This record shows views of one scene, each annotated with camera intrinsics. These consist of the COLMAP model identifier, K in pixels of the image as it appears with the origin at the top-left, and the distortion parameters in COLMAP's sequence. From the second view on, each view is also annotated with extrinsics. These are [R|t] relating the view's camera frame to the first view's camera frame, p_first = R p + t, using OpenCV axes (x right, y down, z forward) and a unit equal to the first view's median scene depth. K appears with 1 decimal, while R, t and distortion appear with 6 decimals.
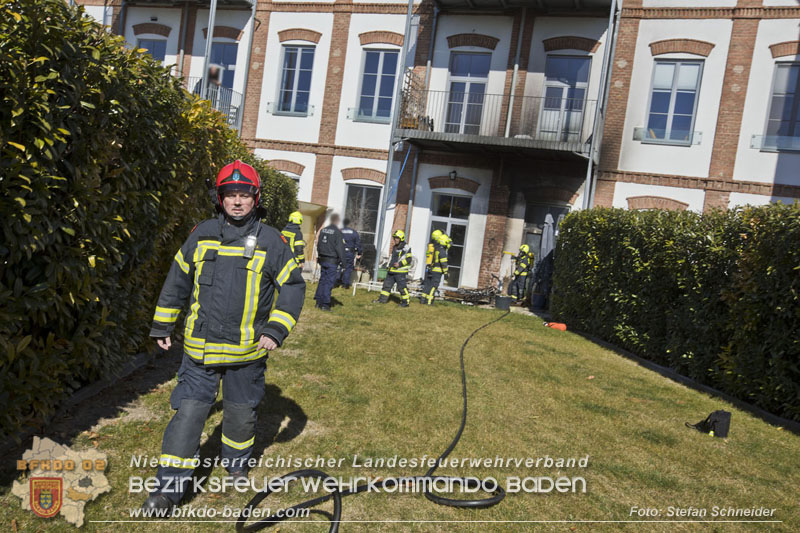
lens RADIAL K [[778.1, 0, 392.1], [0, 778.1, 263.6], [0, 0, 1]] dist [0.076295, 0.000000]
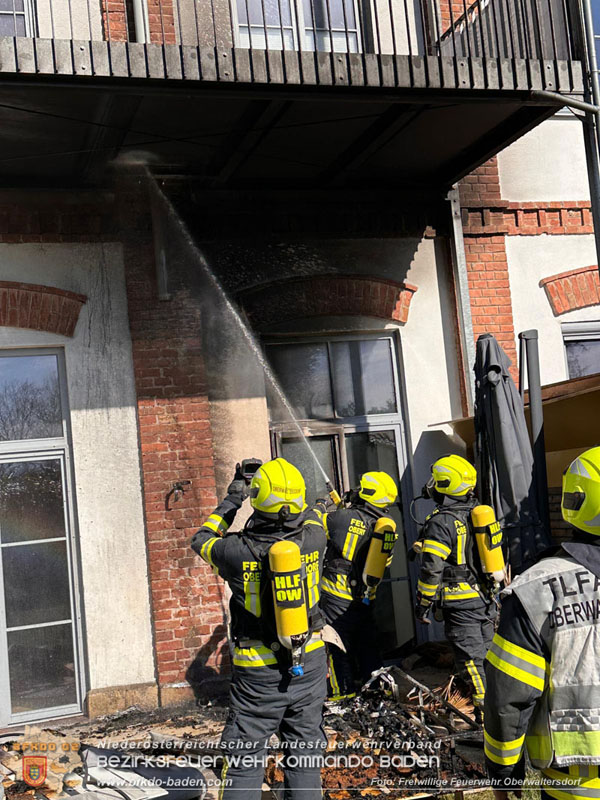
lens RADIAL K [[1087.1, 0, 299.8], [0, 1087.1, 403.4], [0, 0, 1]] dist [0.192338, 0.000000]
pose [[0.762417, -0.149114, 0.629671, -0.076996], [0.217671, 0.975479, -0.032555, -0.038297], [-0.609377, 0.161882, 0.776179, 0.677235]]
